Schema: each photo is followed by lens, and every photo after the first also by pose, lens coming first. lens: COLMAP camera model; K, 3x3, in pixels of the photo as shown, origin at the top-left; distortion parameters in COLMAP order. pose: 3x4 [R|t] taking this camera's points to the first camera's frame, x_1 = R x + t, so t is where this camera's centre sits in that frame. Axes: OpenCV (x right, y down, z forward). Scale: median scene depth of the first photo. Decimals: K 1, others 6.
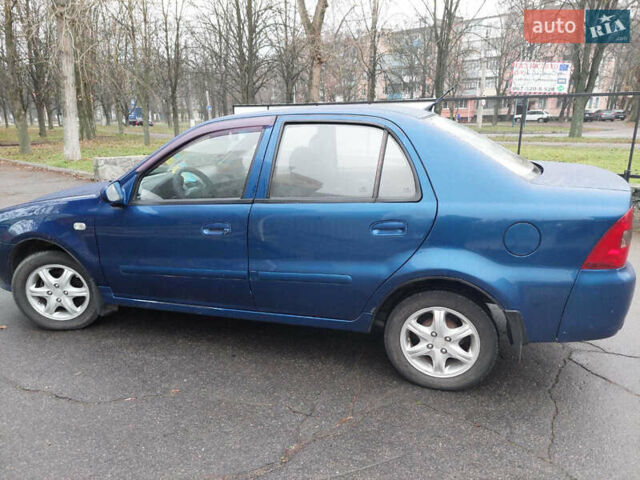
lens RADIAL K [[464.3, 0, 318.4], [0, 464.3, 245.2], [0, 0, 1]] dist [0.033613, -0.005205]
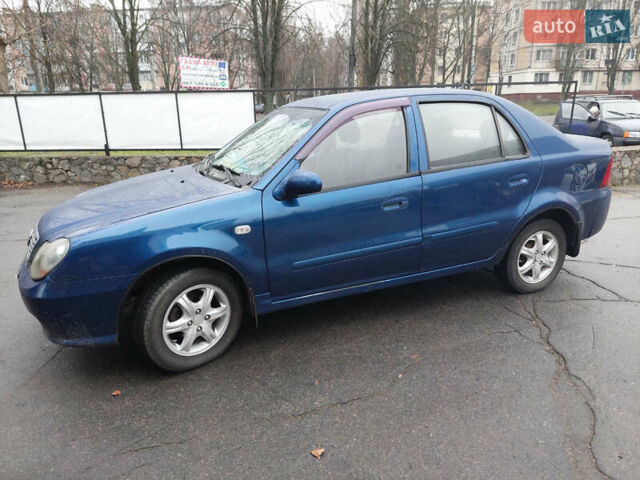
lens RADIAL K [[464.3, 0, 319.0], [0, 464.3, 240.6], [0, 0, 1]] dist [0.033613, -0.005205]
pose [[0.767327, -0.190986, 0.612155, -1.006697], [0.189752, 0.979492, 0.067740, -0.055896], [-0.612538, 0.064179, 0.787831, 0.270050]]
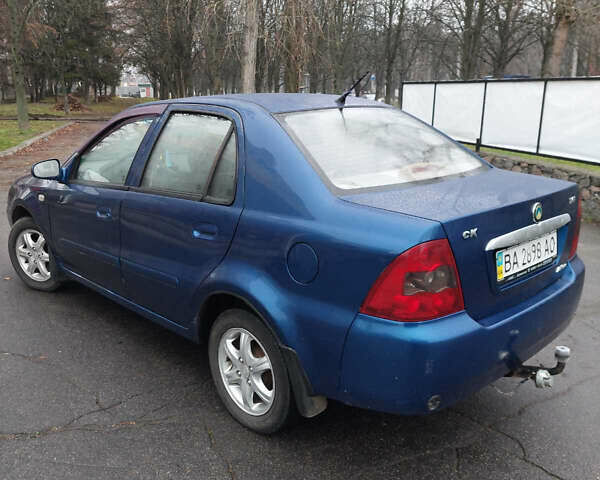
lens RADIAL K [[586.1, 0, 302.5], [0, 586.1, 236.2], [0, 0, 1]] dist [0.031316, 0.000000]
pose [[0.867967, 0.131976, -0.478765, 0.776099], [-0.145112, 0.989368, 0.009652, -0.059127], [0.474948, 0.061097, 0.877890, 0.077172]]
